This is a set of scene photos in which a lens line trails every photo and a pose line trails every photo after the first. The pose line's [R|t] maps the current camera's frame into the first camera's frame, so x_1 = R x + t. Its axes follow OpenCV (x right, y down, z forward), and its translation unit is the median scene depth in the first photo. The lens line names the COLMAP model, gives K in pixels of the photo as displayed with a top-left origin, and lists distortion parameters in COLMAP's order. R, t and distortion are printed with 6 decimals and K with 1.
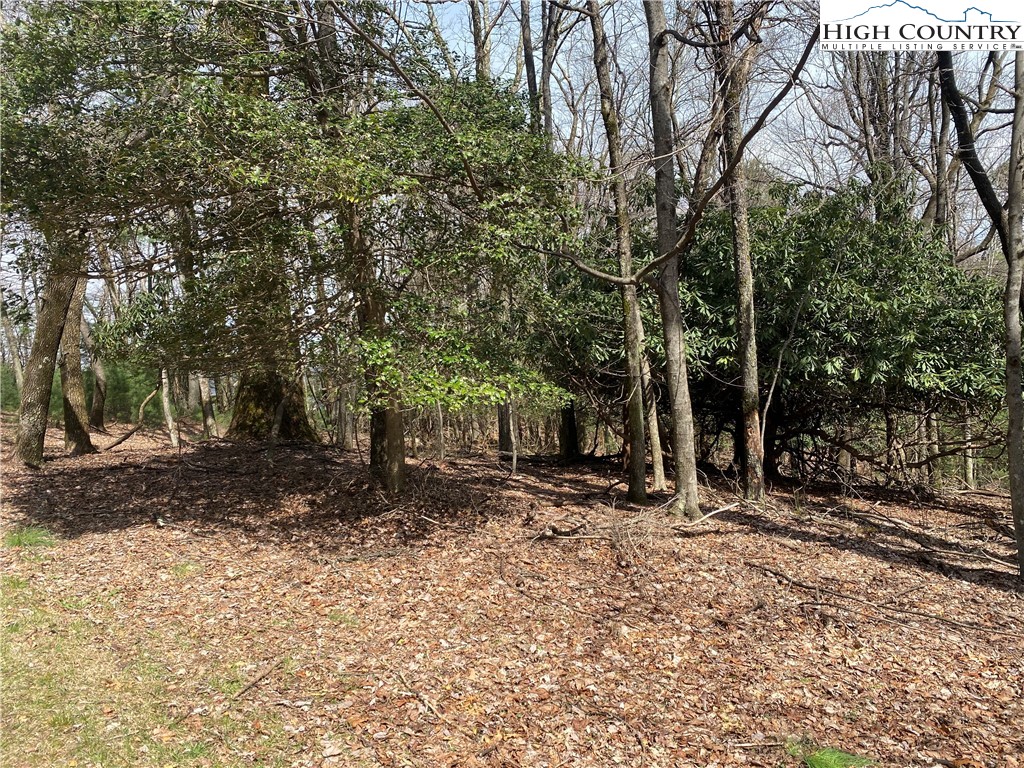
lens RADIAL K [[771.7, 0, 510.0], [0, 771.7, 388.1], [0, 0, 1]] dist [0.018140, -0.012247]
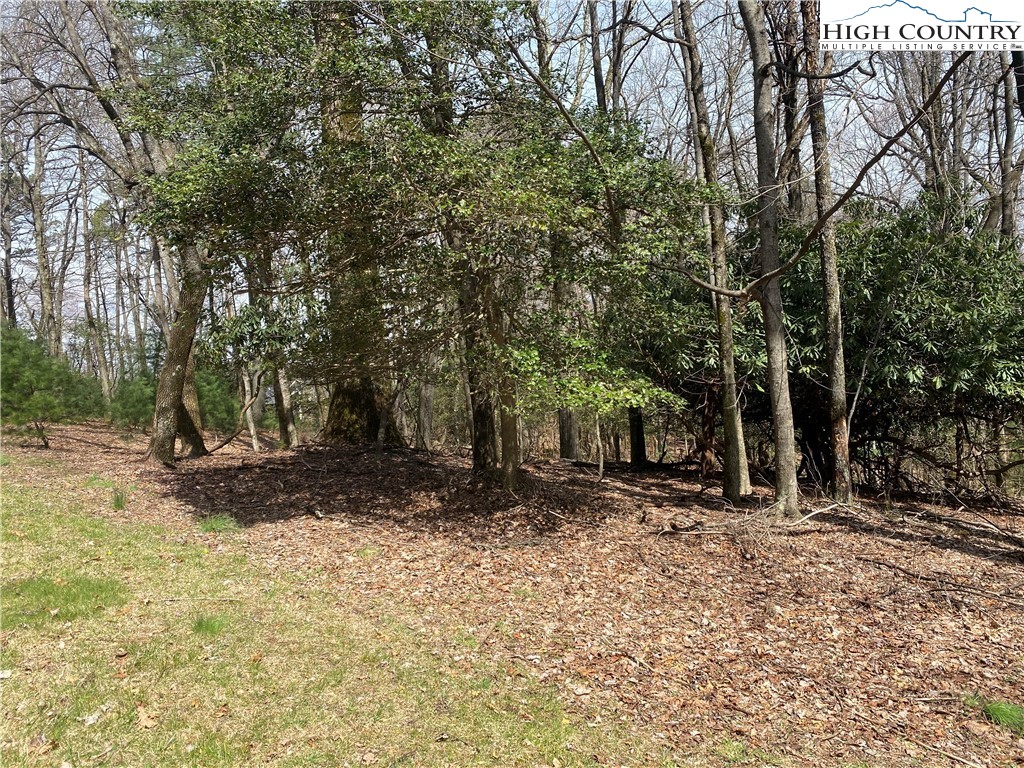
lens RADIAL K [[771.7, 0, 513.3], [0, 771.7, 377.5], [0, 0, 1]] dist [0.018140, -0.012247]
pose [[0.999043, 0.001375, -0.043719, -0.093921], [-0.002536, 0.999645, -0.026510, 0.005510], [0.043667, 0.026595, 0.998692, -0.069891]]
